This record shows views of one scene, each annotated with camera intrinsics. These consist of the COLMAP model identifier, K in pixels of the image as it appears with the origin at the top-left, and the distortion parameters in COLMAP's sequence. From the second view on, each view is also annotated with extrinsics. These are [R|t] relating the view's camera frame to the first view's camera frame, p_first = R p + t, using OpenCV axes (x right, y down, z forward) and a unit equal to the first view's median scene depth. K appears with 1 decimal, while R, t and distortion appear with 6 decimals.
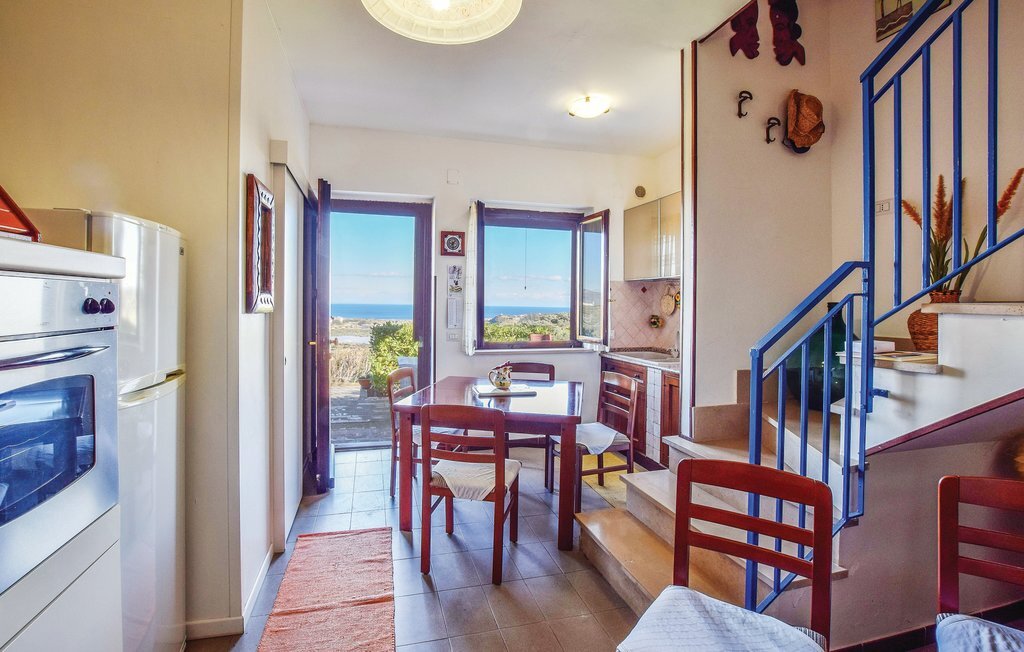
lens RADIAL K [[471.2, 0, 512.6], [0, 471.2, 306.4], [0, 0, 1]] dist [0.000325, 0.000206]
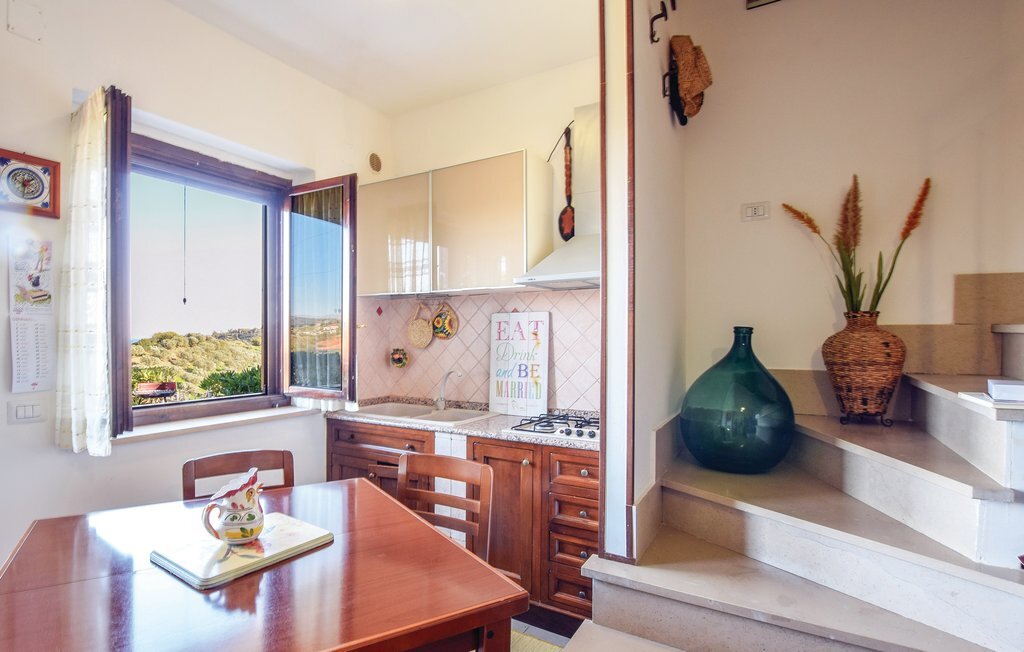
lens RADIAL K [[516.3, 0, 462.4], [0, 516.3, 338.1], [0, 0, 1]] dist [-0.030751, 0.000045]
pose [[0.759858, -0.010055, 0.650011, -0.123059], [0.009795, 0.999944, 0.004019, 0.001795], [-0.650015, 0.003313, 0.759914, 0.423621]]
